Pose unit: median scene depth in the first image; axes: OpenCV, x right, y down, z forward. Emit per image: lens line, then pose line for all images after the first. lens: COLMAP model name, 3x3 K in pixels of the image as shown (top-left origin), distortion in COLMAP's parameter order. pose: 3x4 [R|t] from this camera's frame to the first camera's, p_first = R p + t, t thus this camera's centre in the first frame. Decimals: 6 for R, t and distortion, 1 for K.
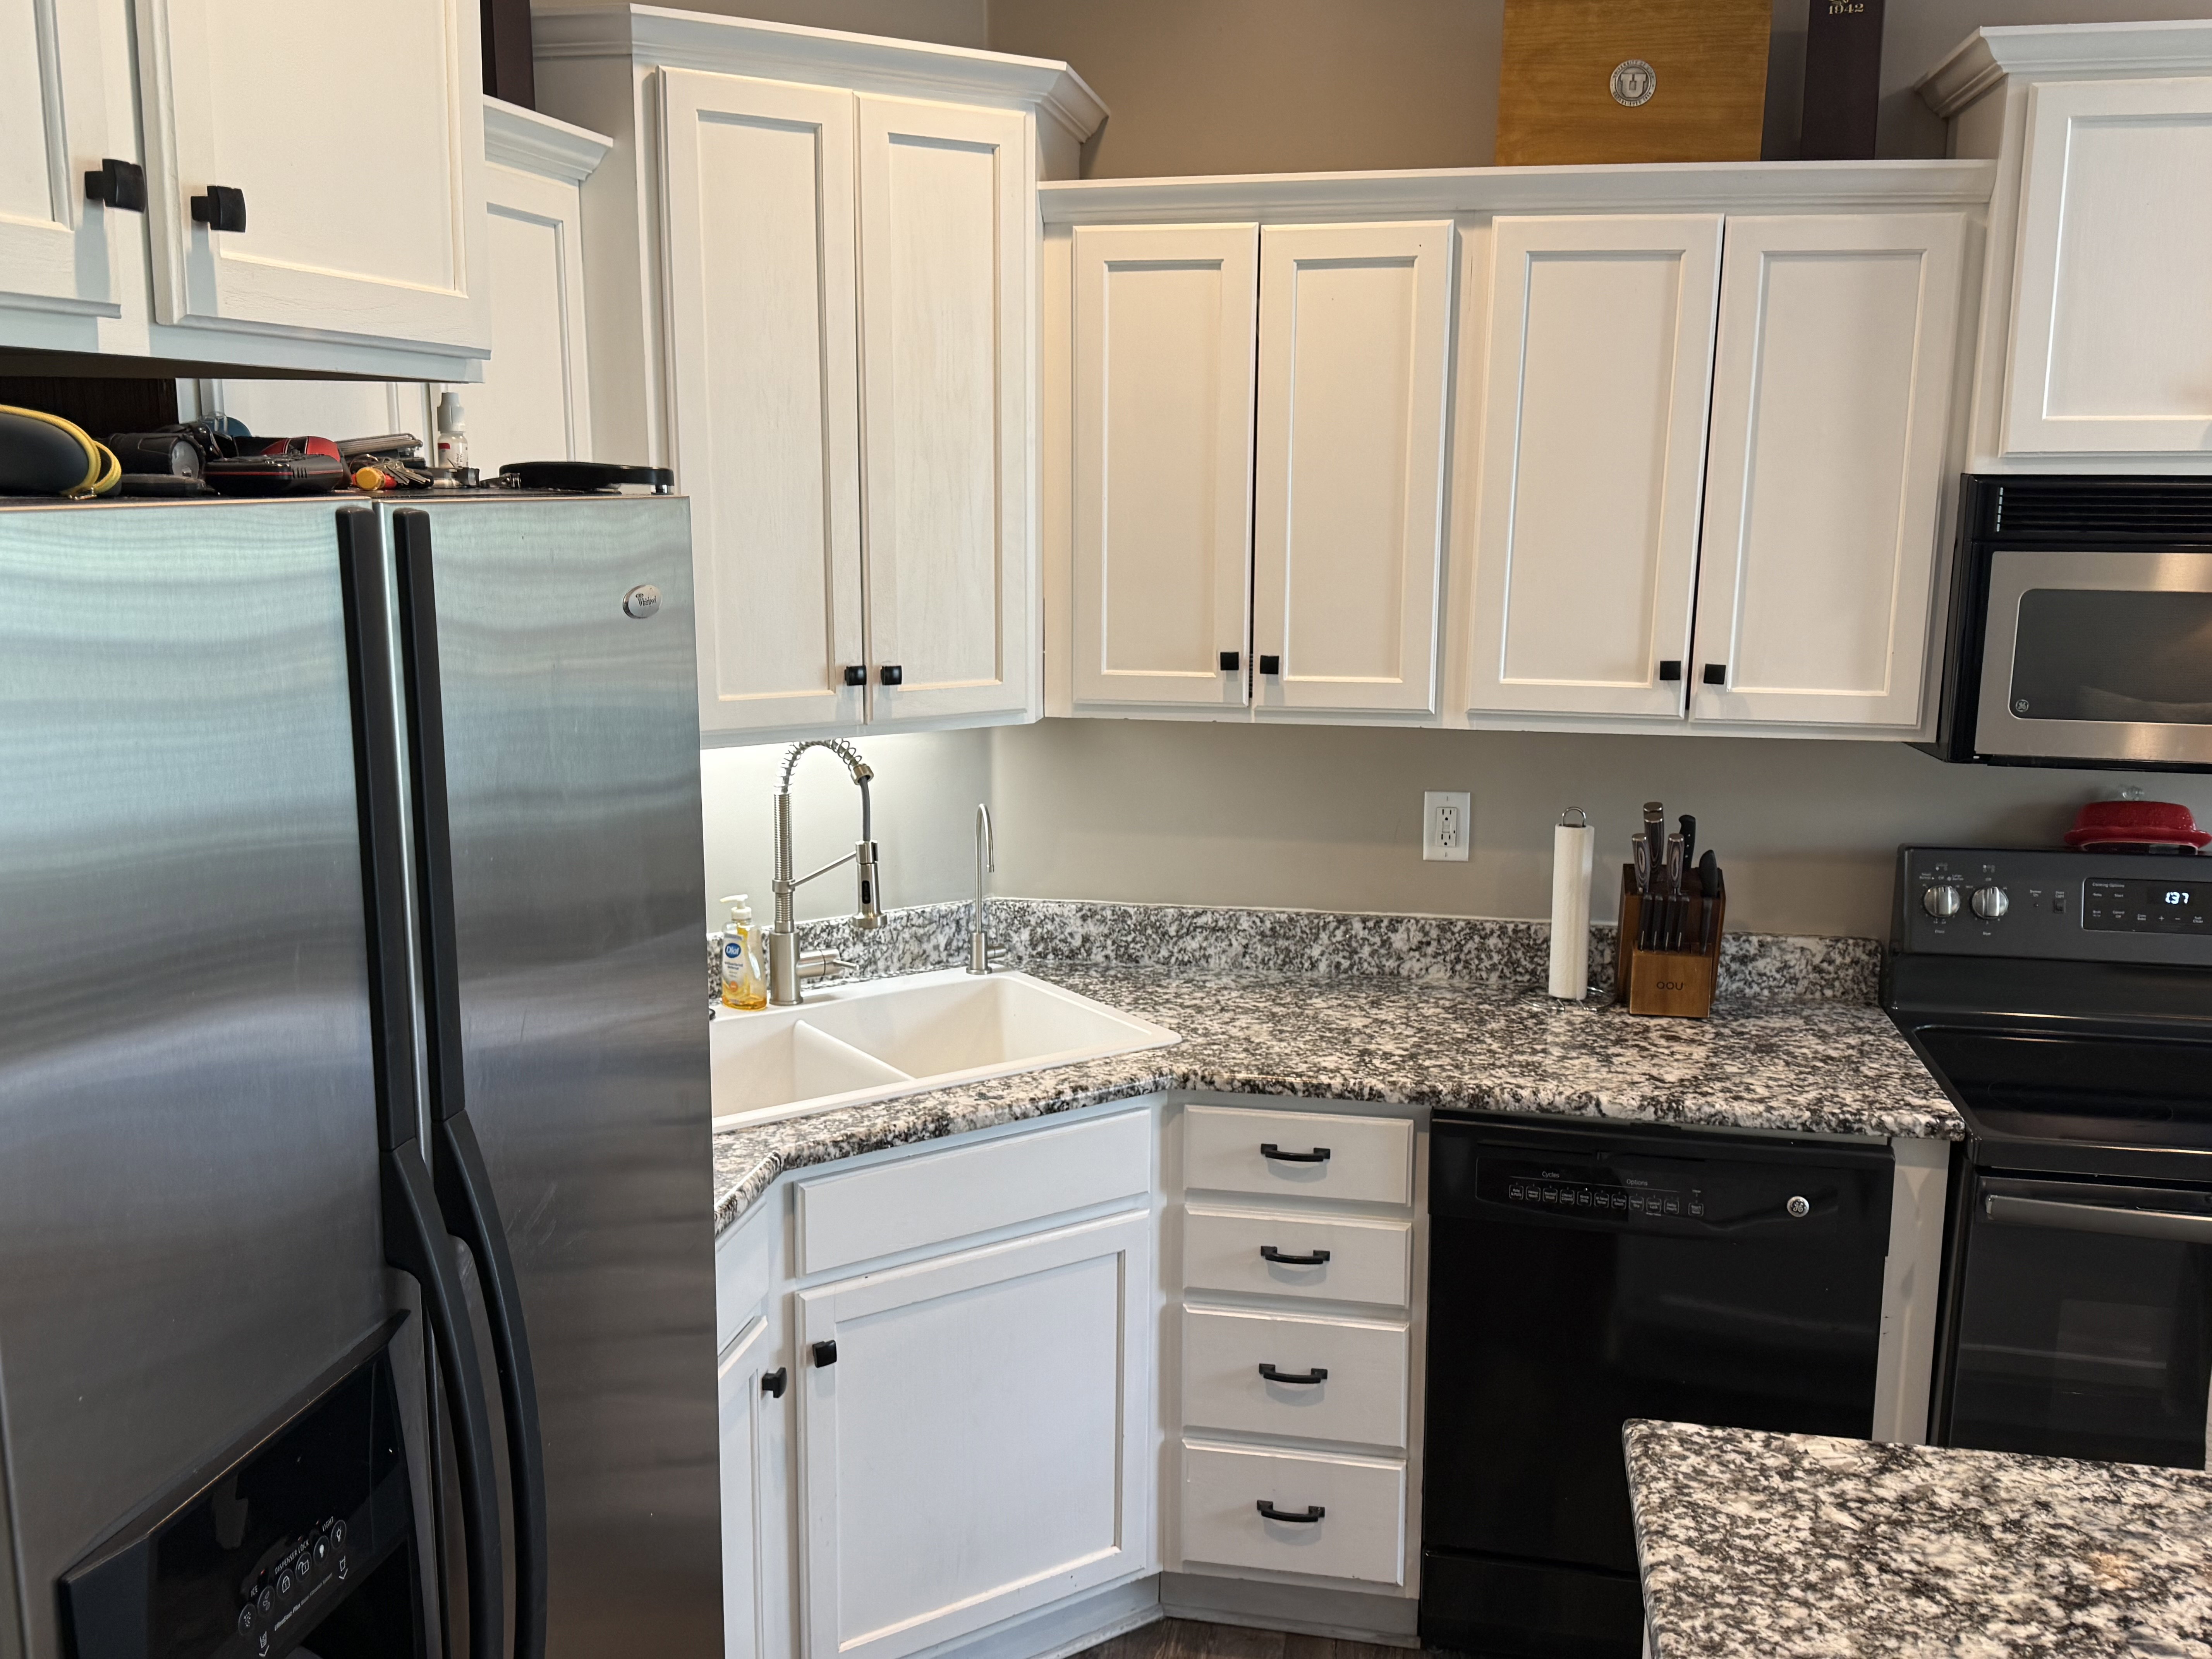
lens RADIAL K [[1991.7, 0, 1097.5], [0, 1991.7, 851.4], [0, 0, 1]] dist [0.146427, -0.254407]
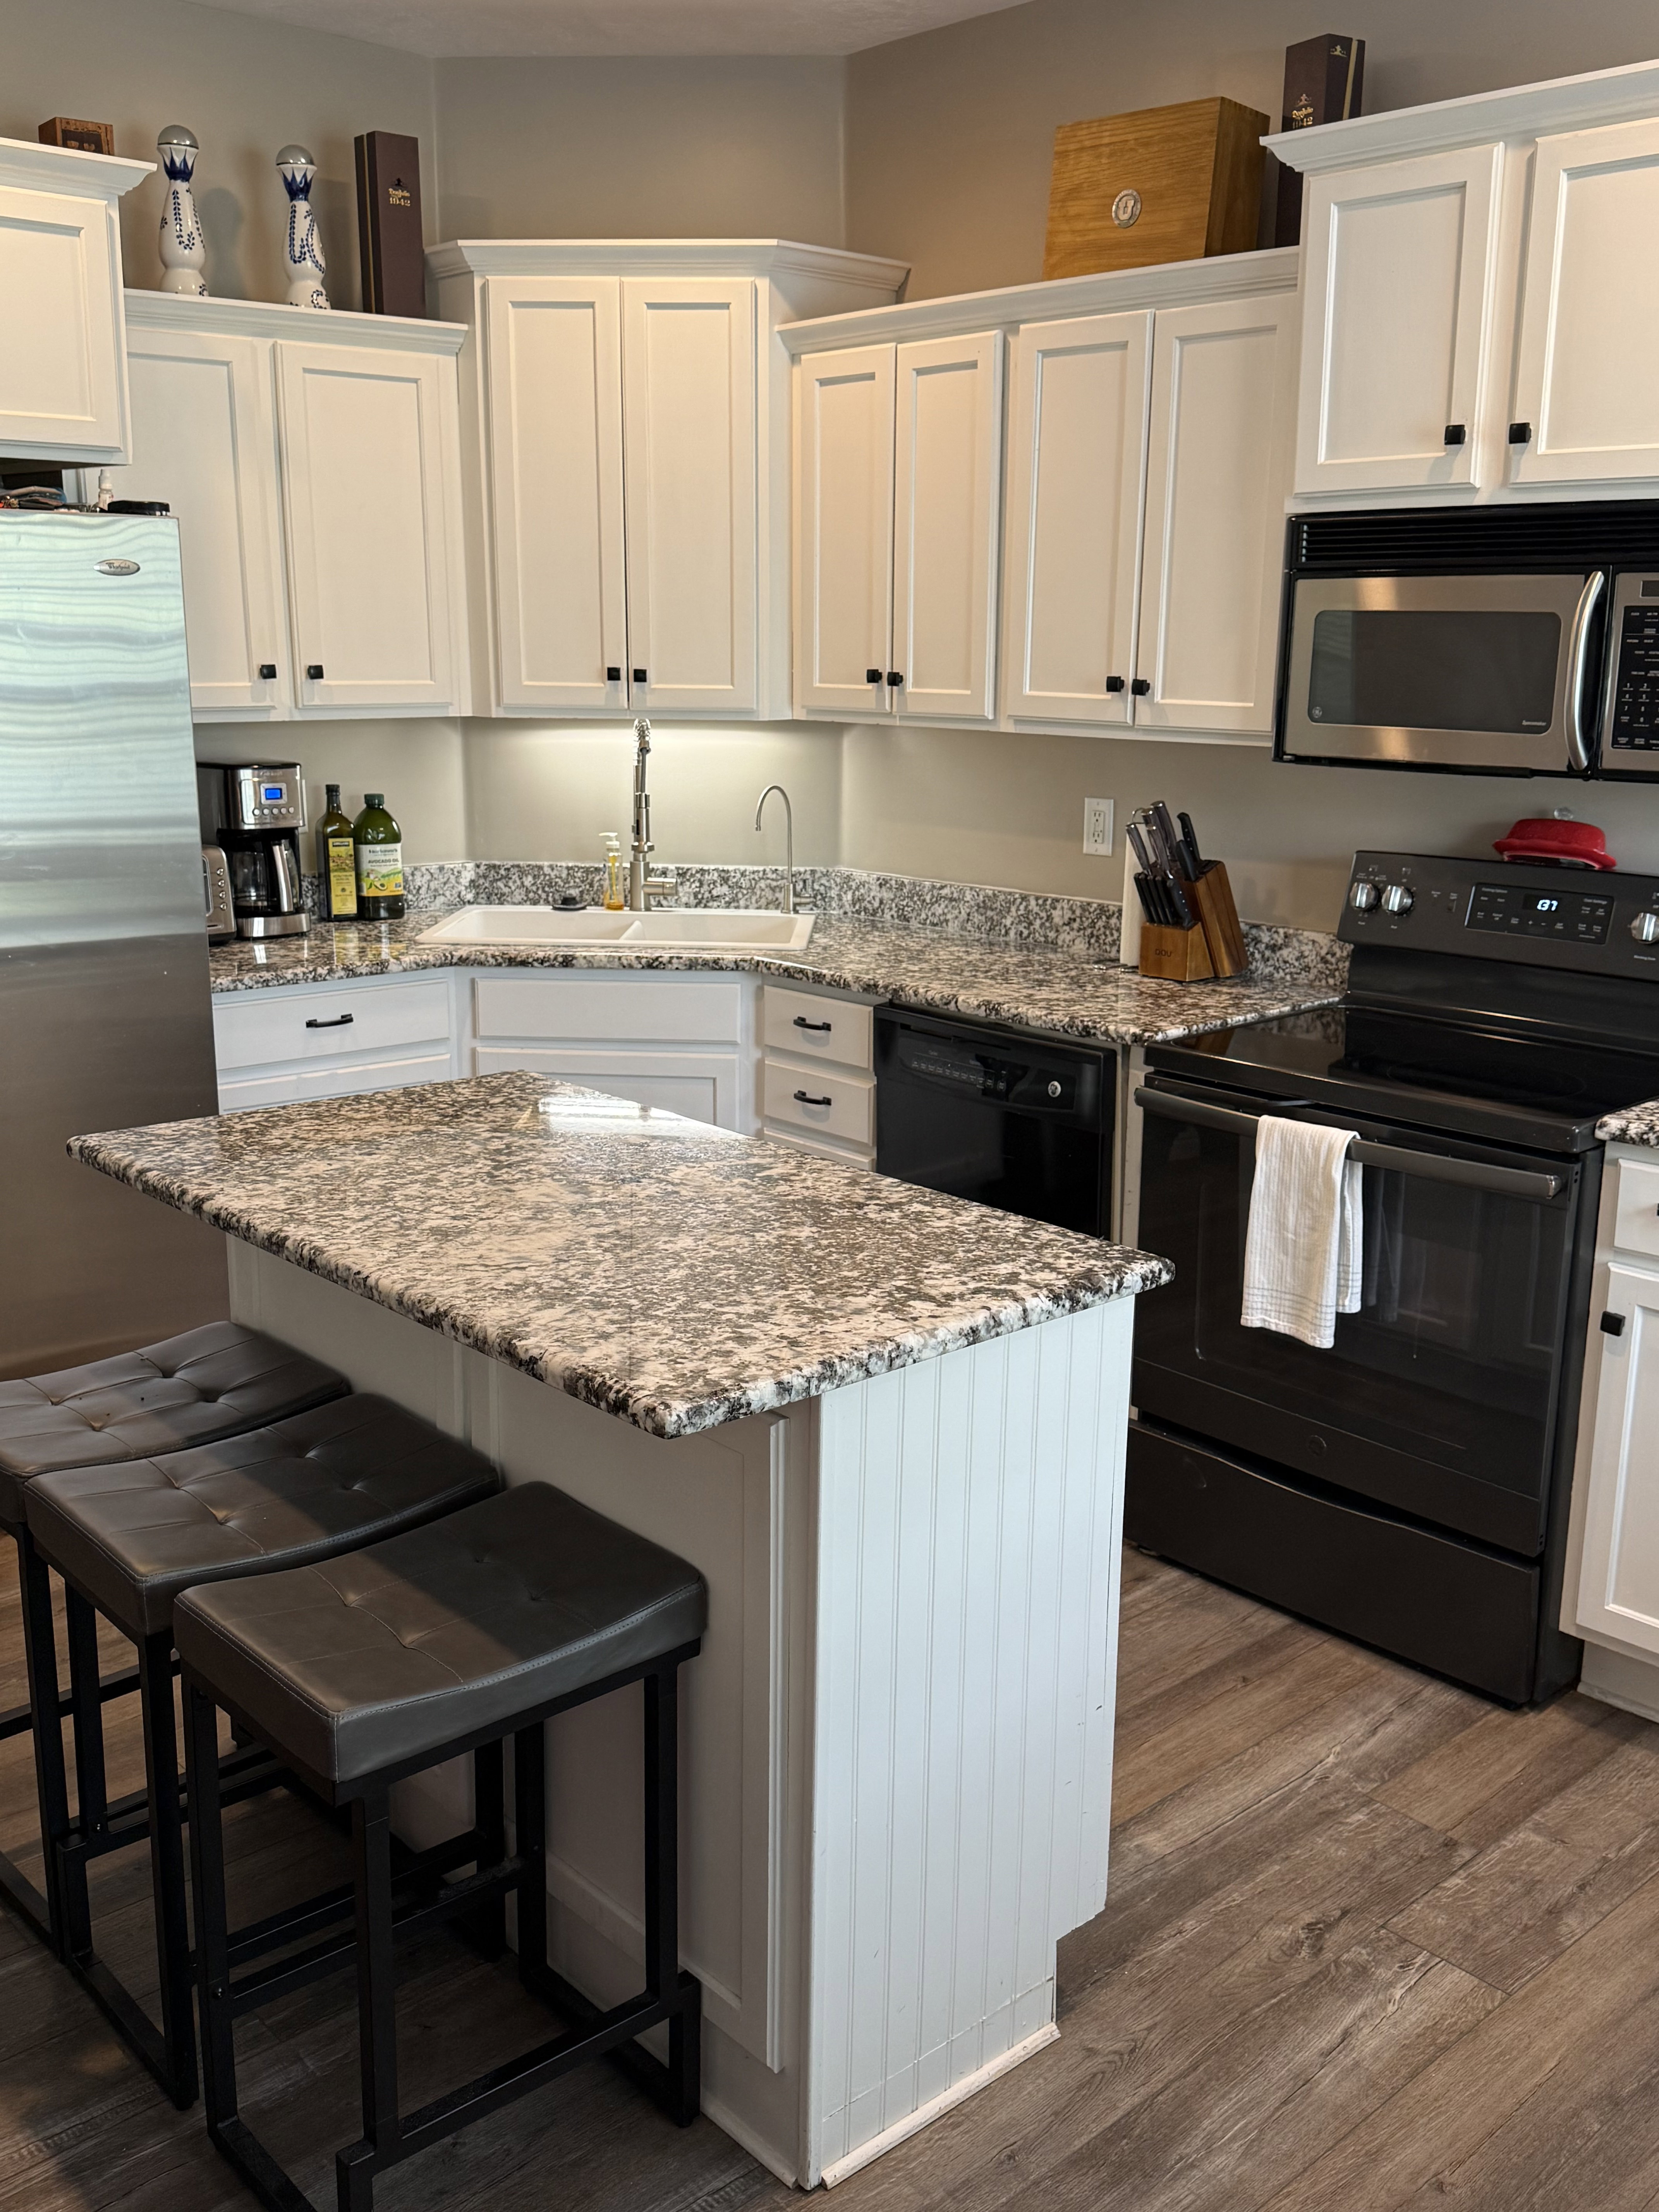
lens RADIAL K [[1991.7, 0, 819.2], [0, 1991.7, 1115.3], [0, 0, 1]] dist [0.146427, -0.254407]
pose [[0.799335, 0.144012, -0.583373, 0.932023], [-0.117765, 0.989573, 0.082926, 0.097326], [0.589232, 0.002416, 0.807960, -0.130622]]
